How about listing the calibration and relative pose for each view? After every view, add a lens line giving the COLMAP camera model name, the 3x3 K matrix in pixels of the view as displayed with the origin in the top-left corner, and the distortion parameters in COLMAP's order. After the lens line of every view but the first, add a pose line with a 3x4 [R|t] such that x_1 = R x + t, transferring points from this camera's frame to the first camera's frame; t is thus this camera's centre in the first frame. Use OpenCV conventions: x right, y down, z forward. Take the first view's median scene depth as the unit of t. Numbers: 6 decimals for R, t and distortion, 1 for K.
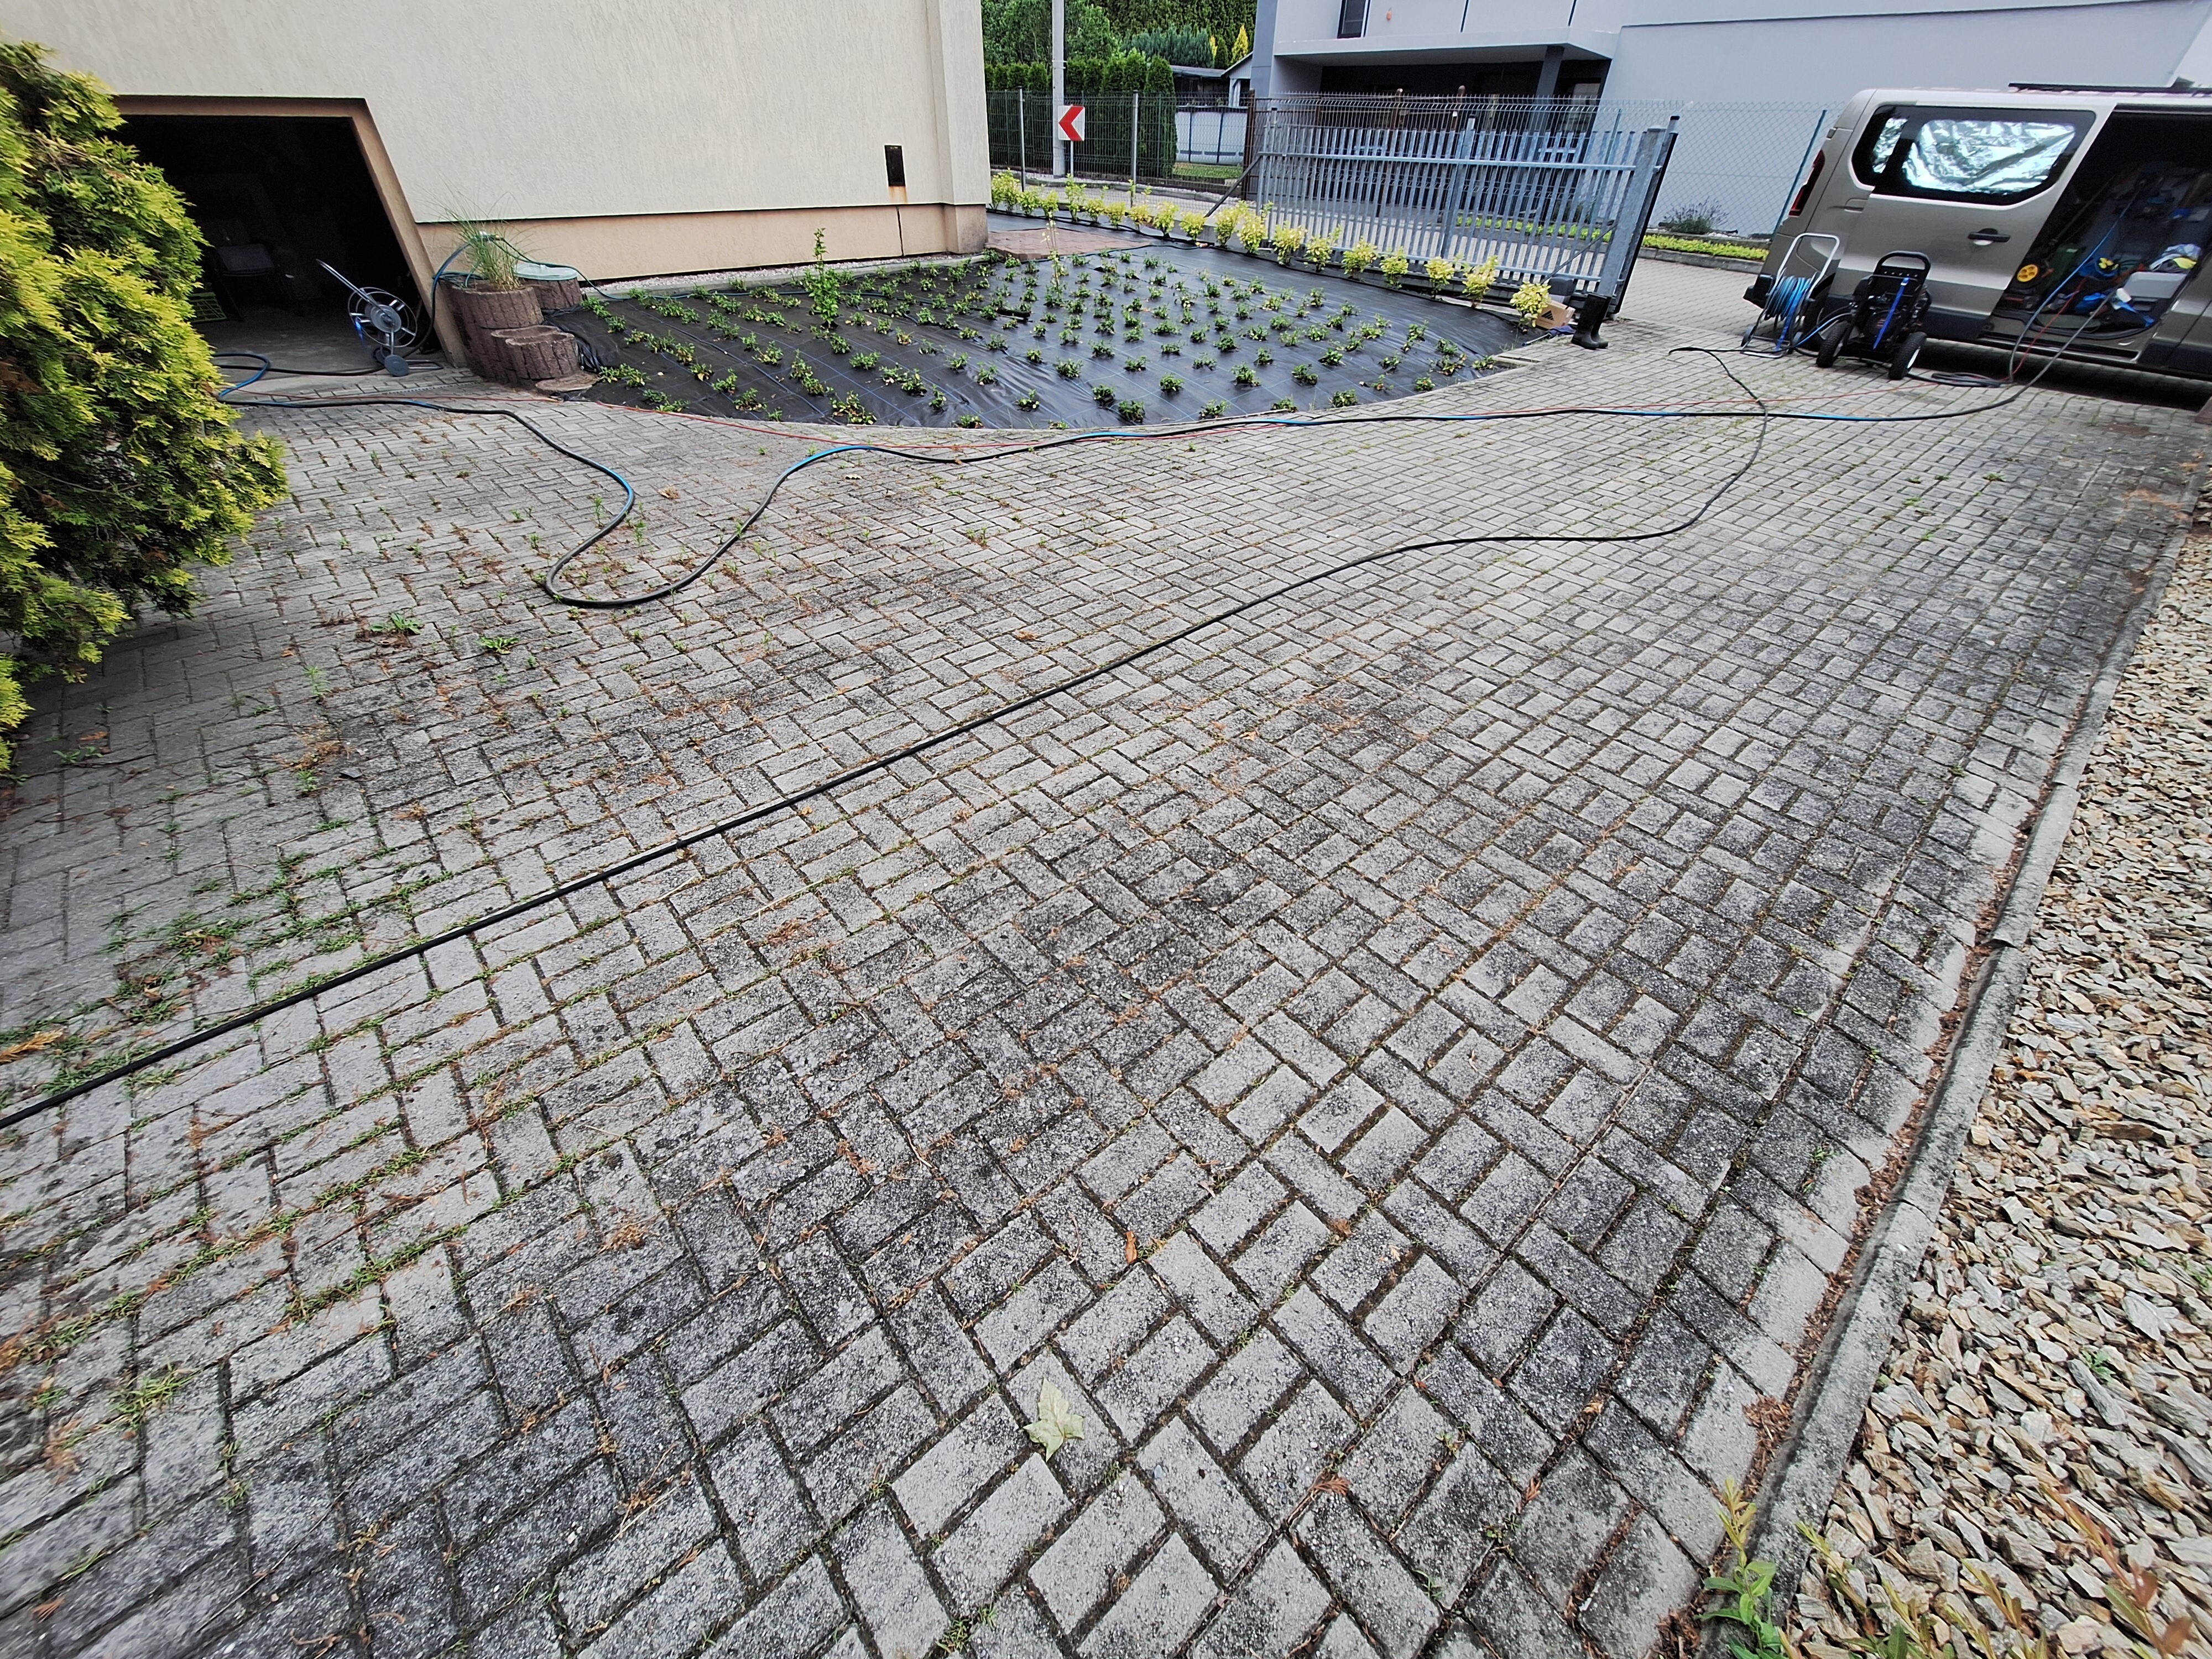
lens RADIAL K [[852.6, 0, 1095.3], [0, 852.6, 828.3], [0, 0, 1]] dist [-0.003962, 0.000937]
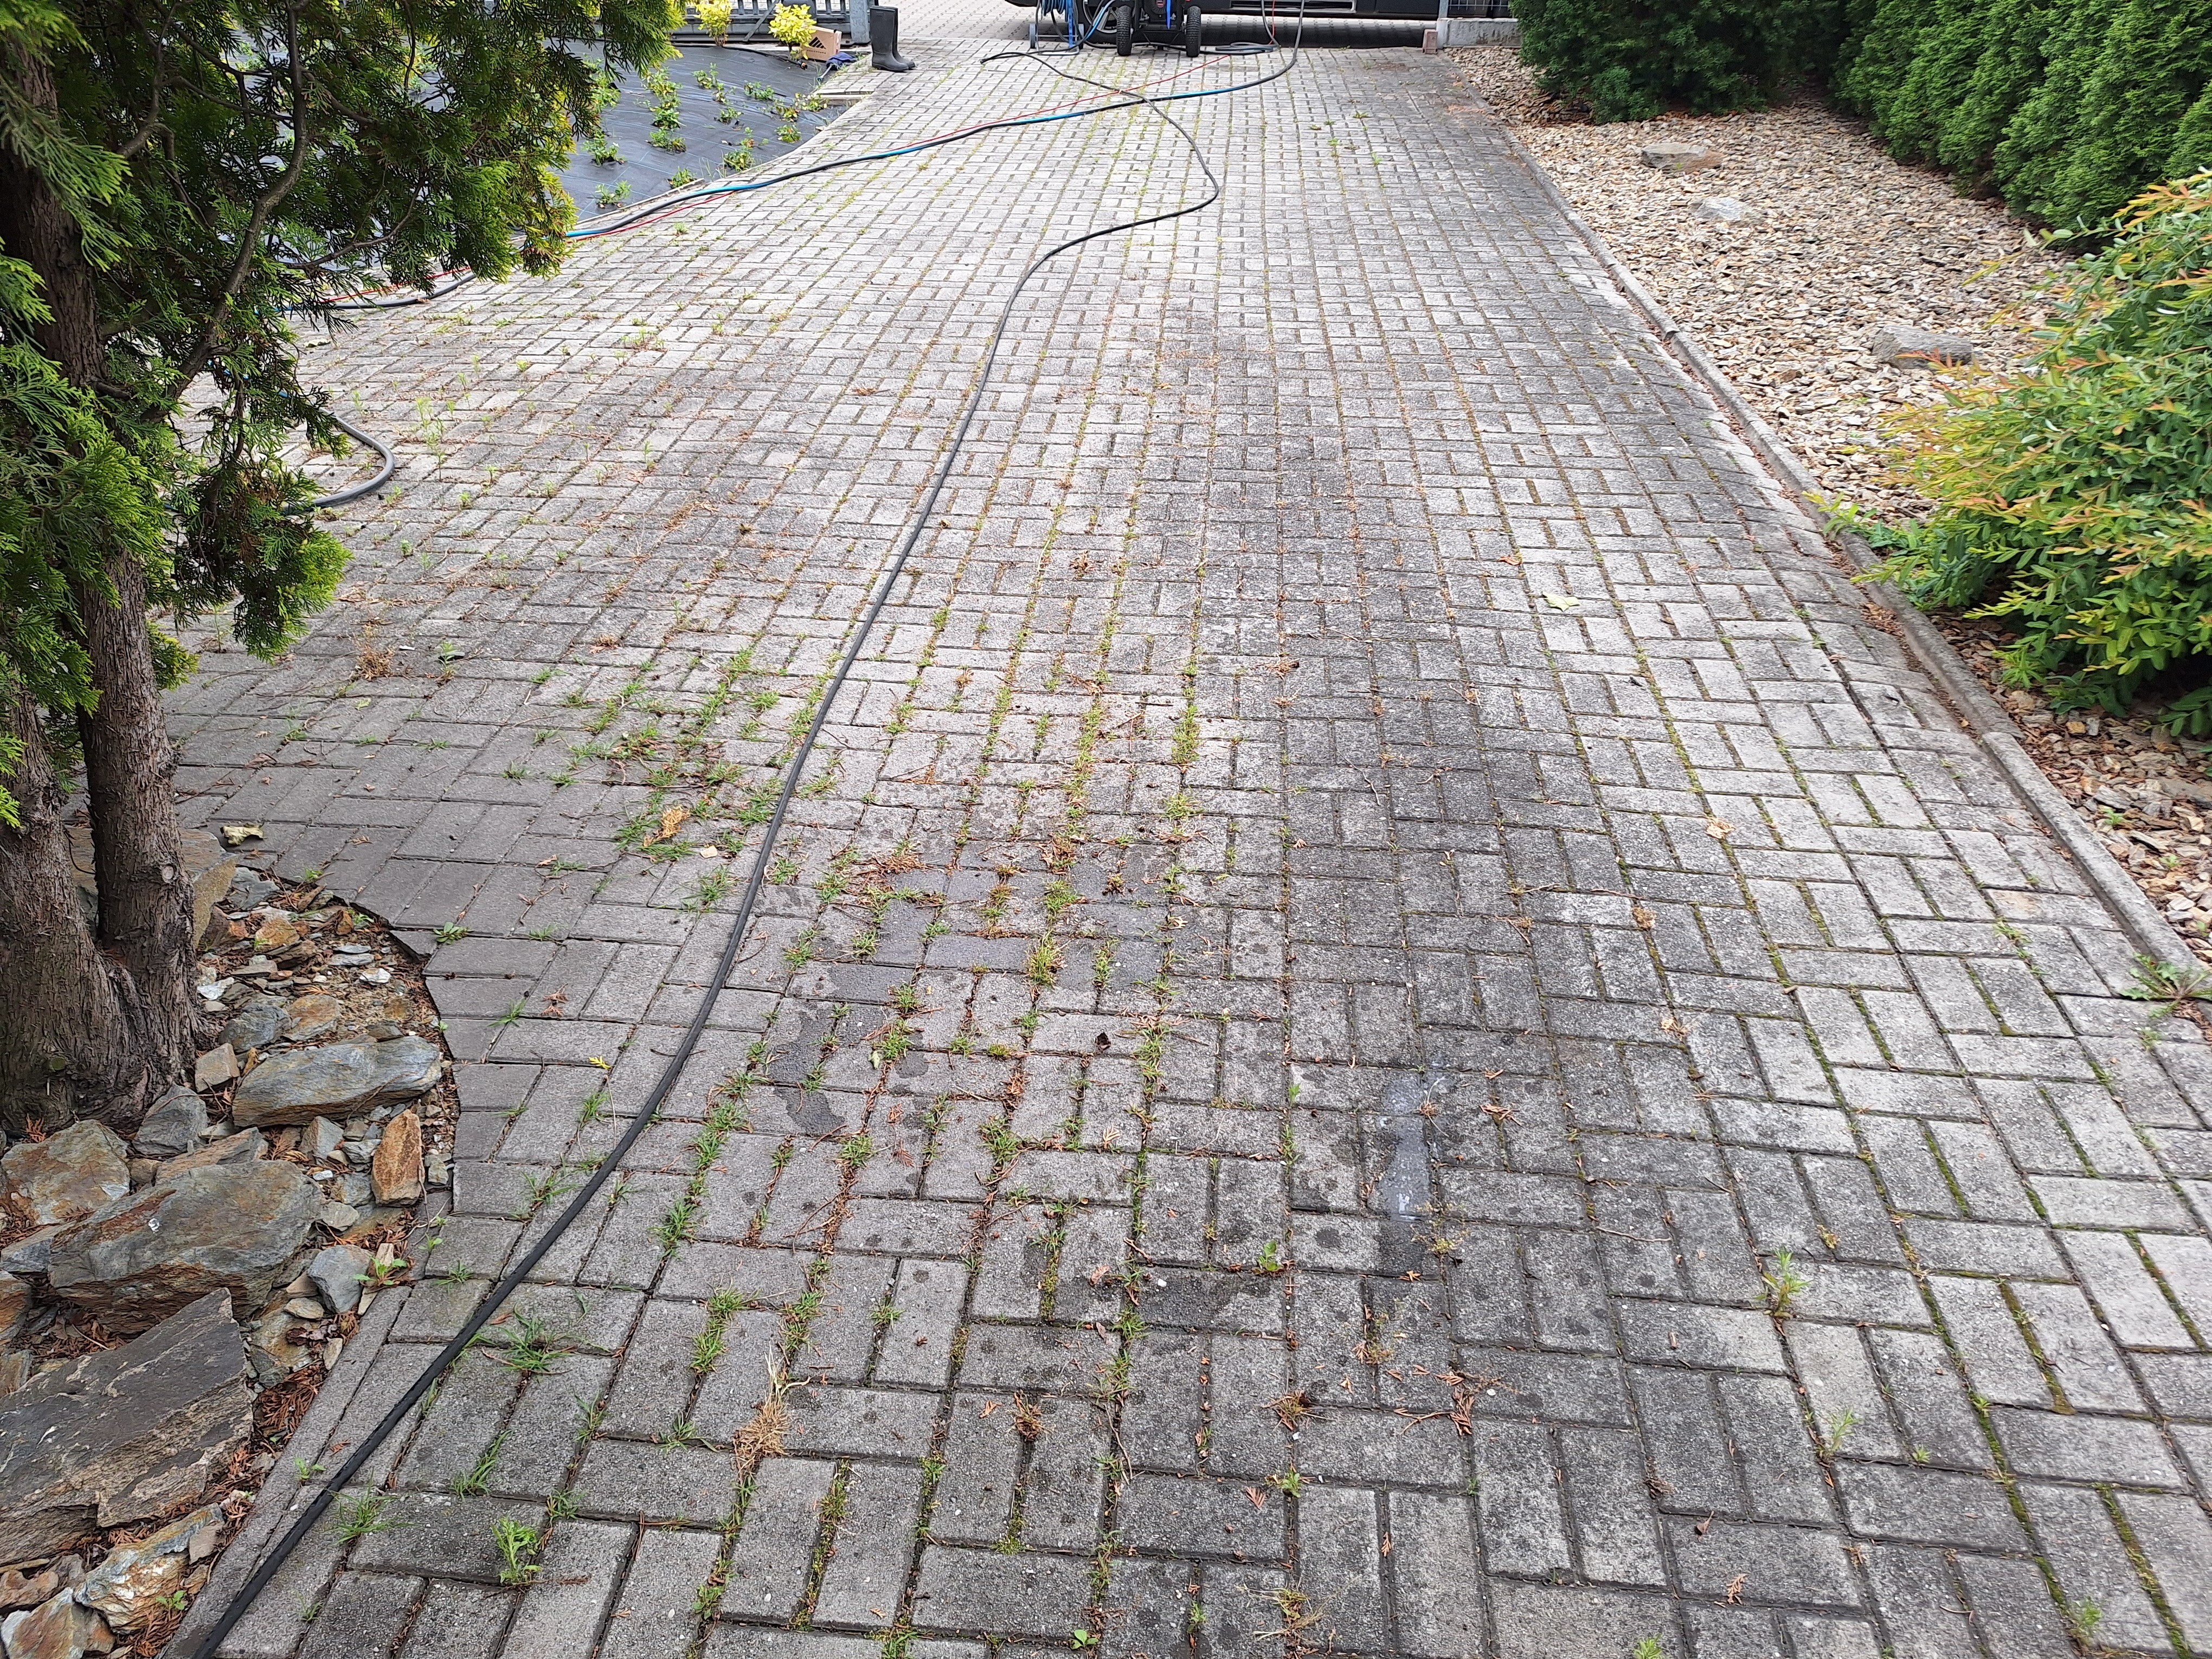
lens RADIAL K [[1527.8, 0, 1059.2], [0, 1527.8, 832.4], [0, 0, 1]] dist [0.064668, -0.055998]
pose [[0.731549, -0.396692, 0.554502, -0.862610], [0.453134, 0.890575, 0.039305, 0.180911], [-0.509417, 0.222510, 0.831254, -0.274151]]
